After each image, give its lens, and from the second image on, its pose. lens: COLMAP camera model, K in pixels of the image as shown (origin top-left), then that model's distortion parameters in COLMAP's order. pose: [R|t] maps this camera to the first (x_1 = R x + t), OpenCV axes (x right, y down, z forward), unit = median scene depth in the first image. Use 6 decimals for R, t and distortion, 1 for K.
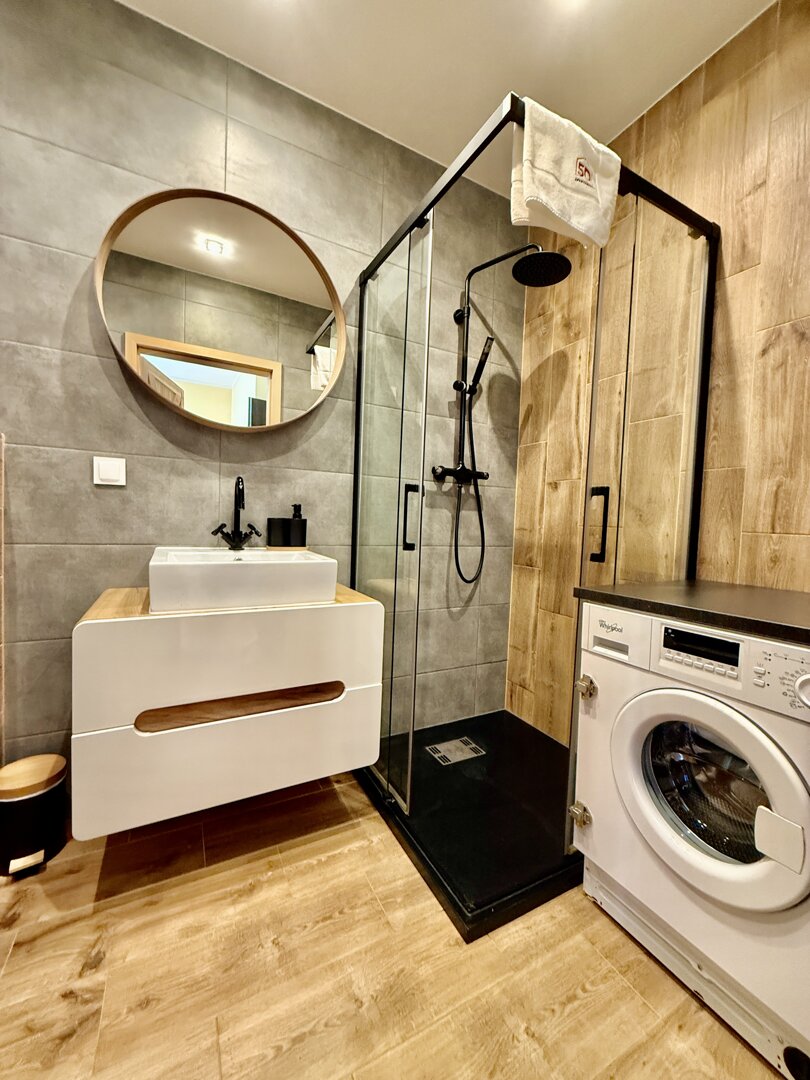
lens RADIAL K [[429.4, 0, 406.4], [0, 429.4, 537.9], [0, 0, 1]] dist [-0.000729, 0.000103]
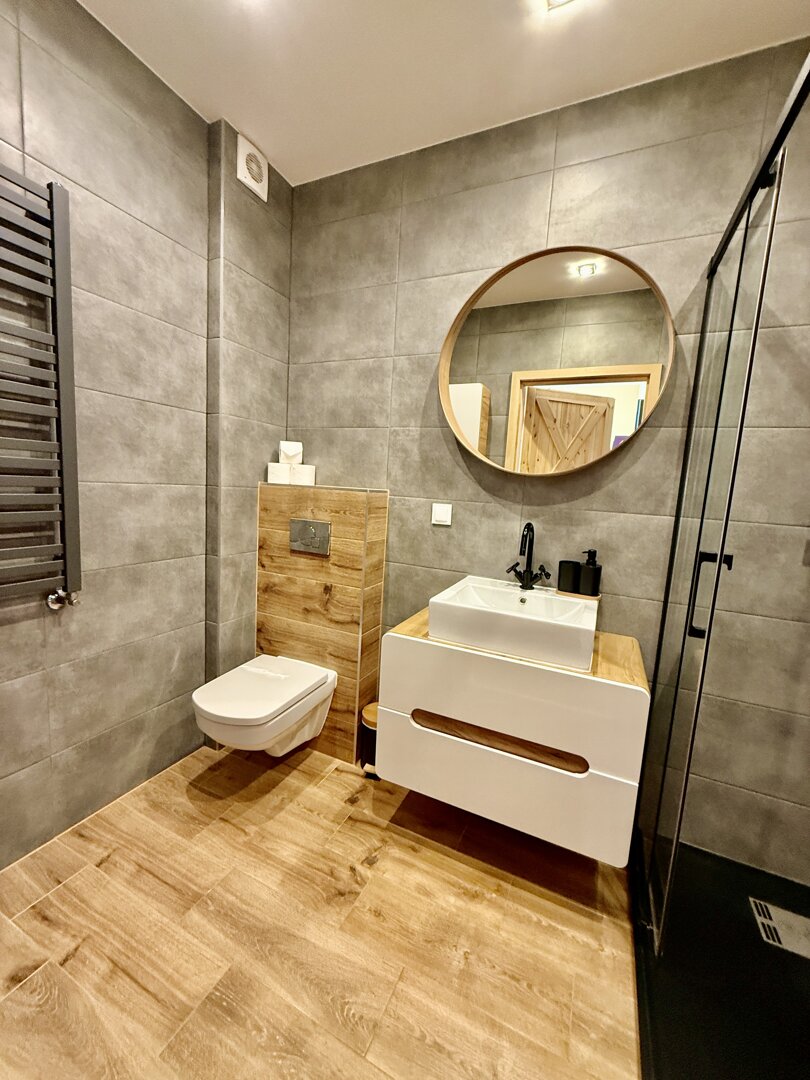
lens RADIAL K [[429.4, 0, 406.4], [0, 429.4, 537.9], [0, 0, 1]] dist [-0.000729, 0.000103]
pose [[0.597954, 0.097118, -0.795625, 0.294735], [-0.072744, 0.995111, 0.066798, -0.163874], [0.798223, 0.017935, 0.602095, 0.127852]]
